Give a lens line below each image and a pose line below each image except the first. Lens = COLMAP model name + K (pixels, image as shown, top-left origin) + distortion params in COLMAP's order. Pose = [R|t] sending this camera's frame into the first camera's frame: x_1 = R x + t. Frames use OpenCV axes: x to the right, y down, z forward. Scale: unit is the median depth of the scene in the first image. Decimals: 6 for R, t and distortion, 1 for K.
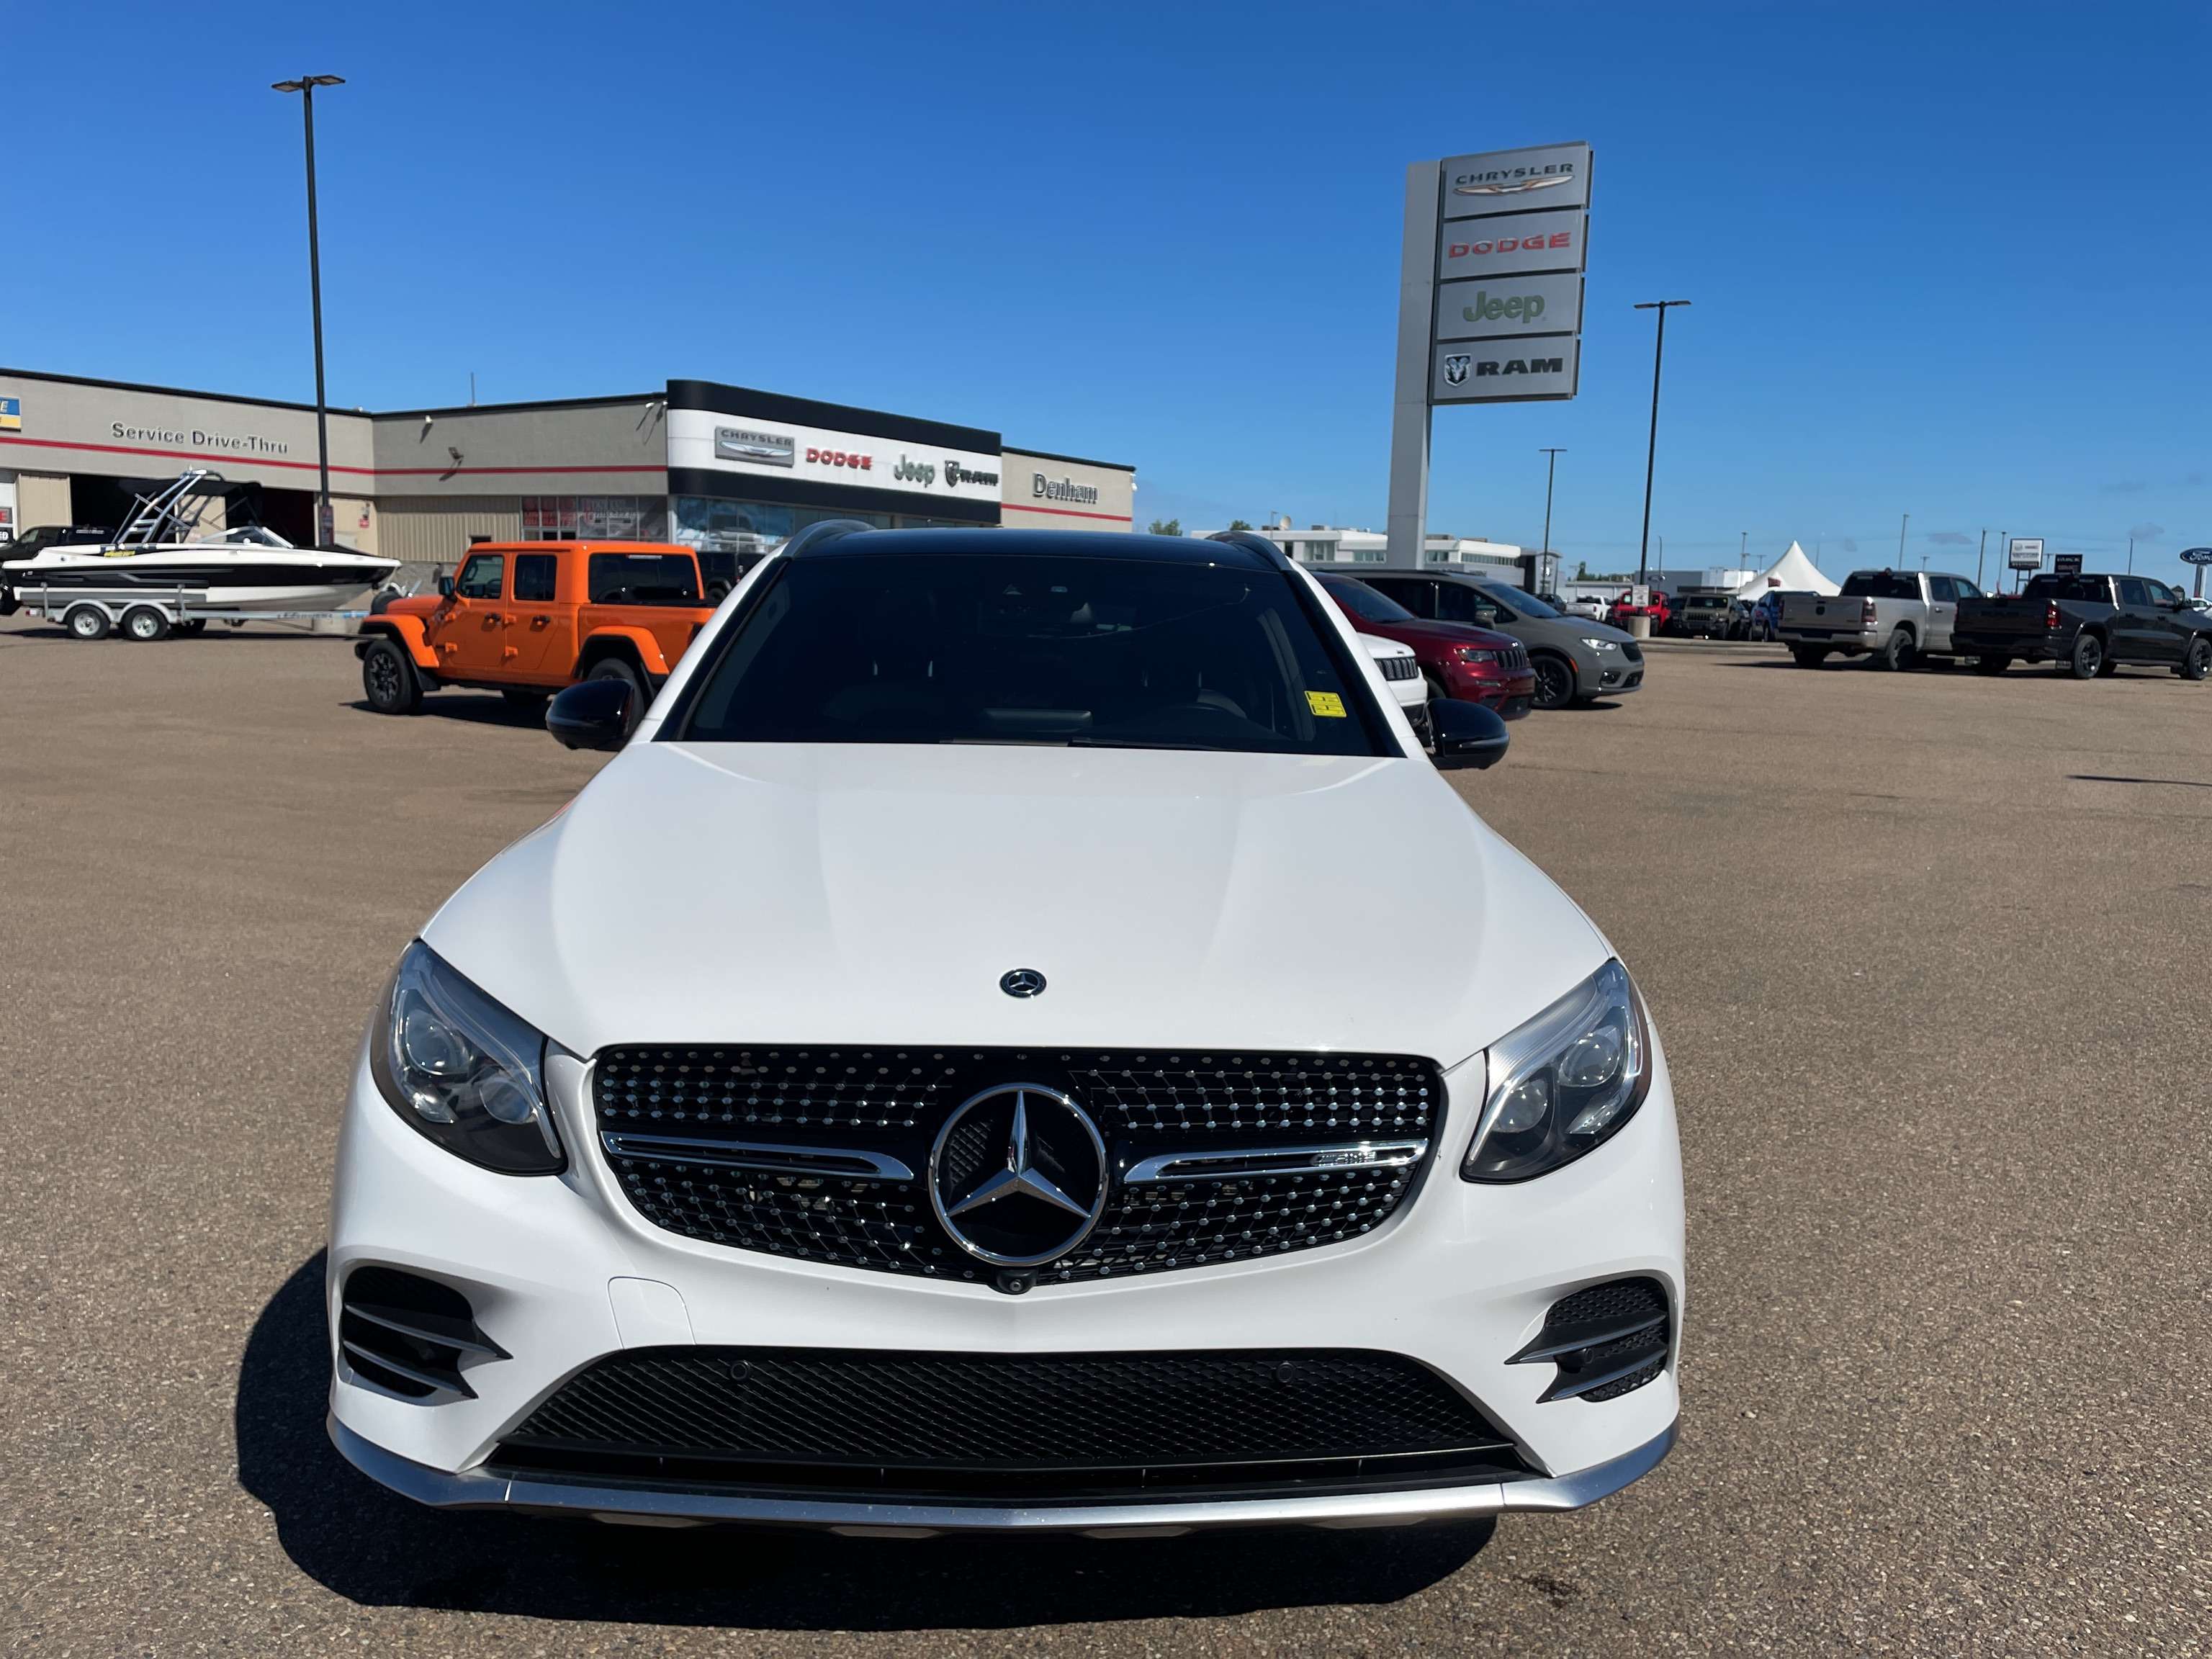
lens RADIAL K [[1633.6, 0, 1019.9], [0, 1633.6, 838.3], [0, 0, 1]] dist [0.073124, -0.129562]
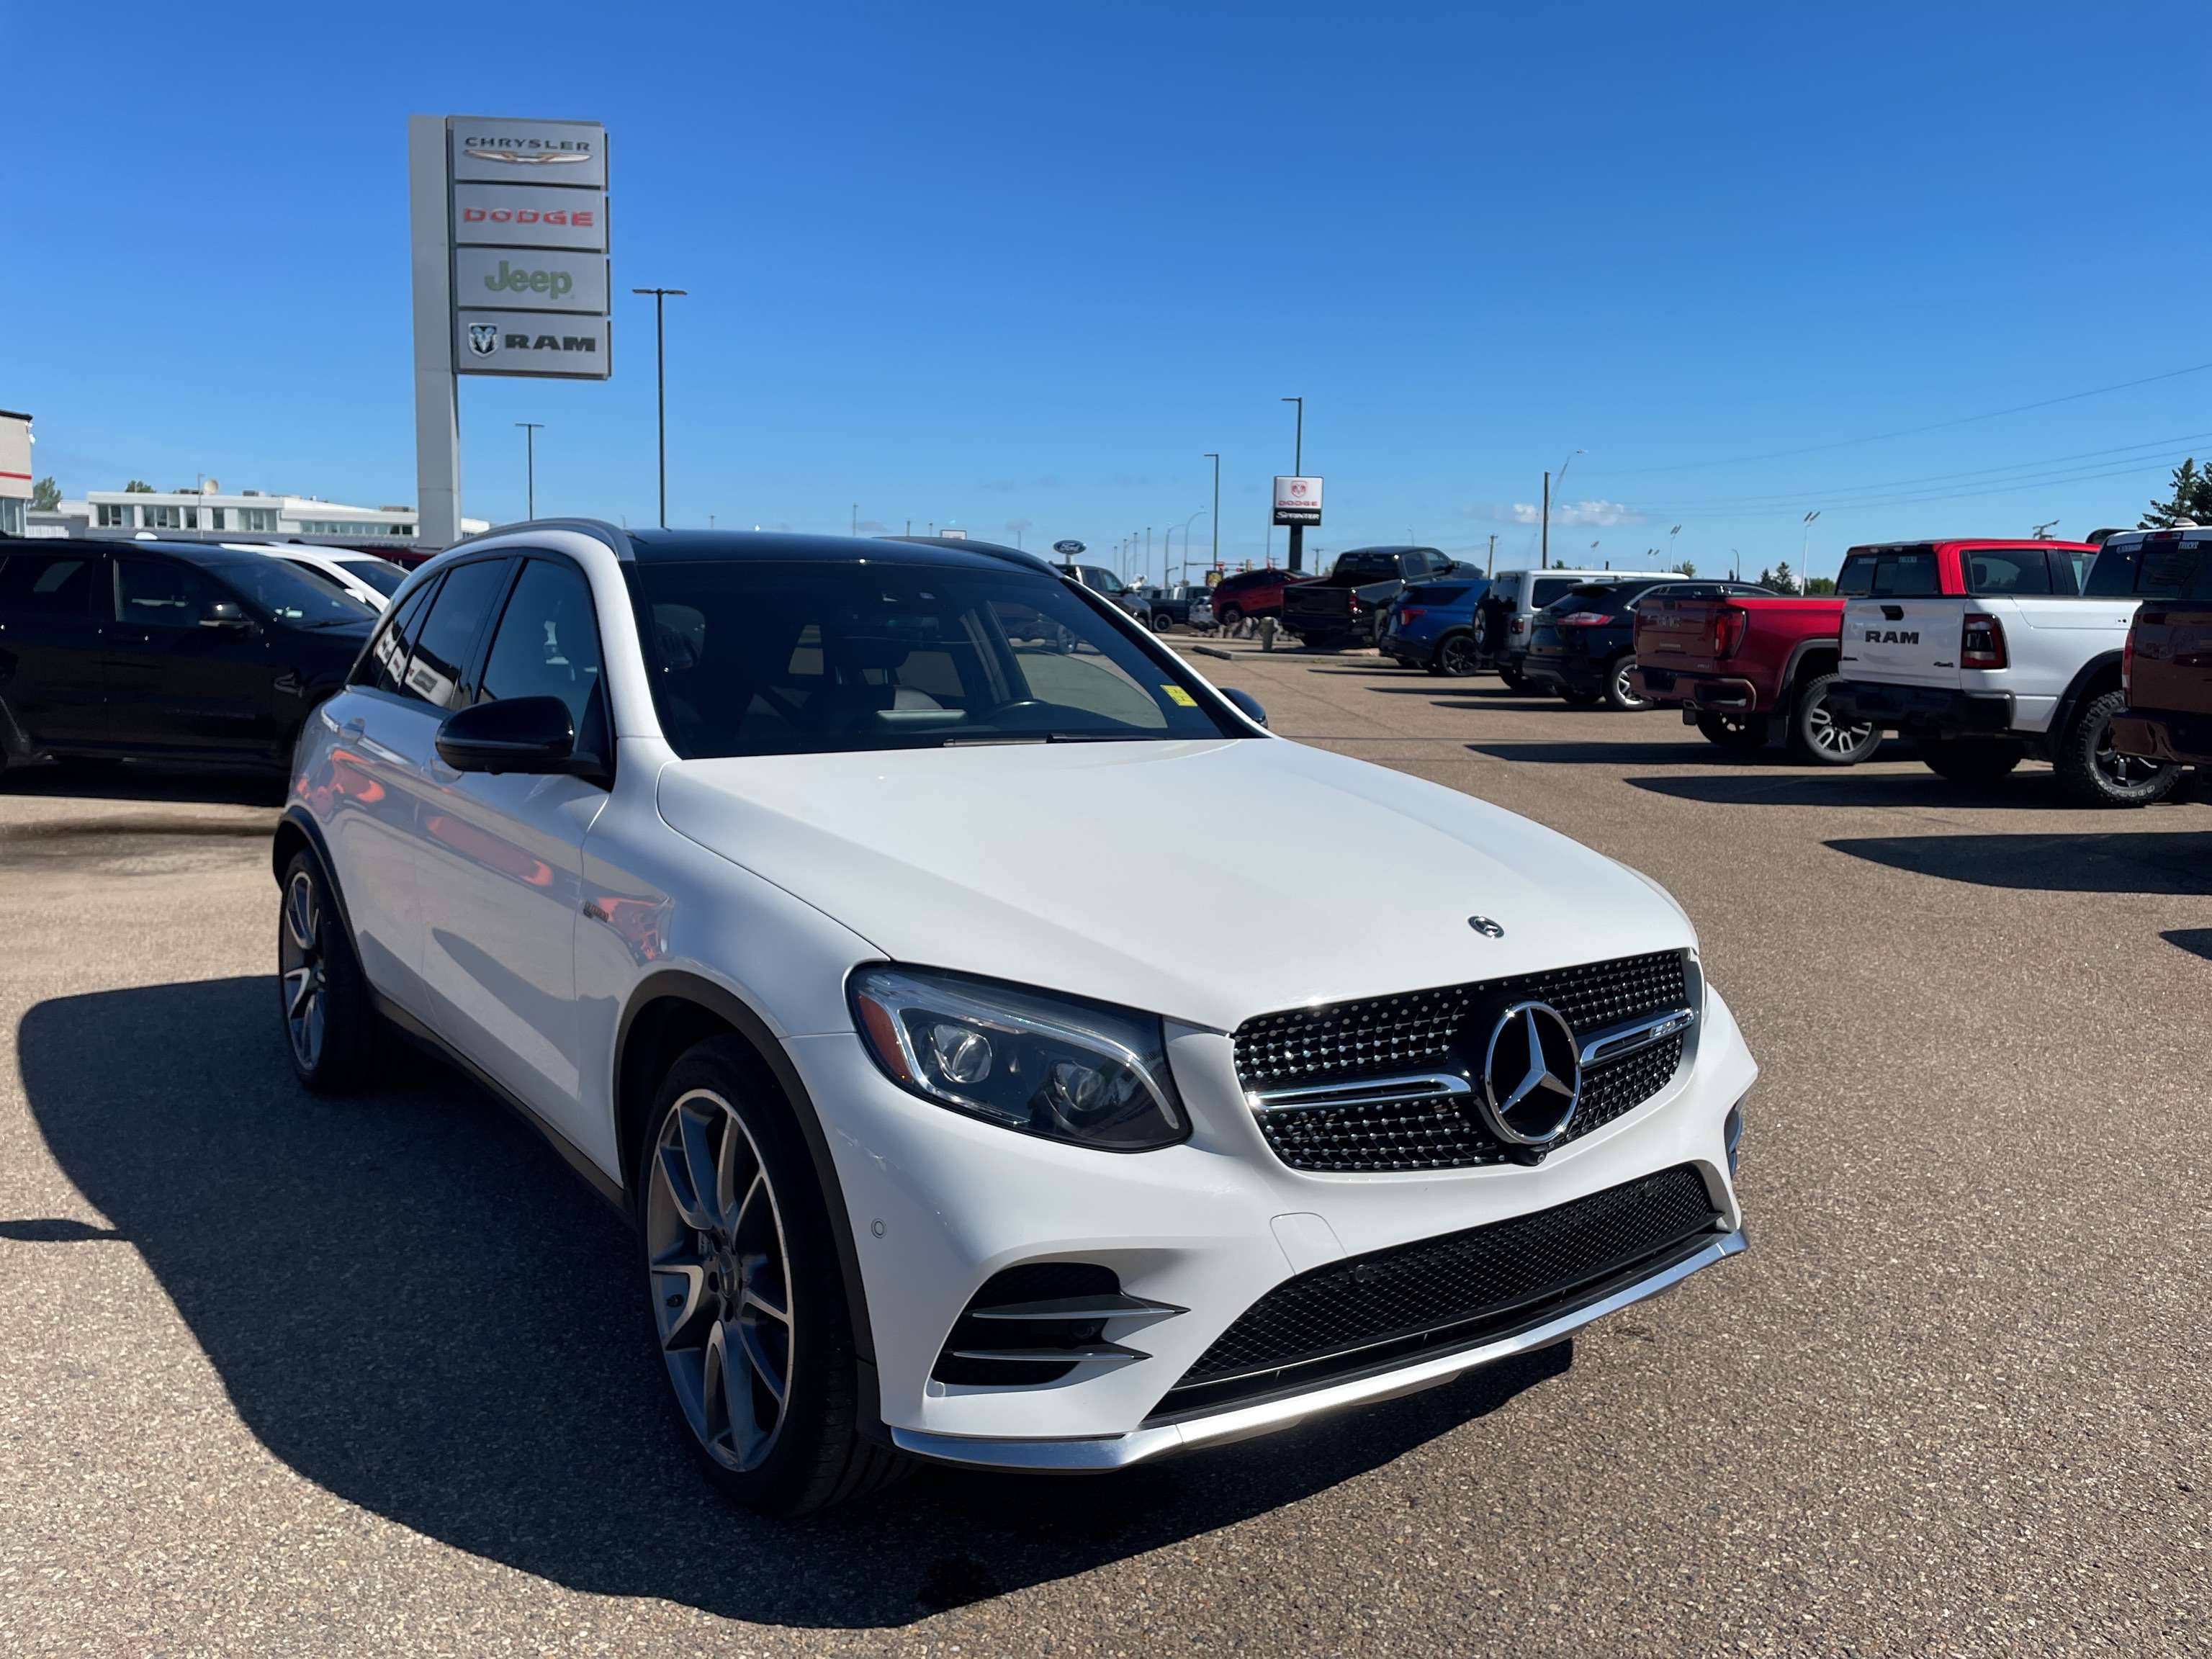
lens RADIAL K [[1684.8, 0, 1100.5], [0, 1684.8, 819.6], [0, 0, 1]] dist [-0.004570, -0.006090]
pose [[0.825485, -0.068775, 0.560218, -0.981273], [0.070594, 0.997335, 0.018416, -0.039685], [-0.559992, 0.024346, 0.828140, 0.087765]]
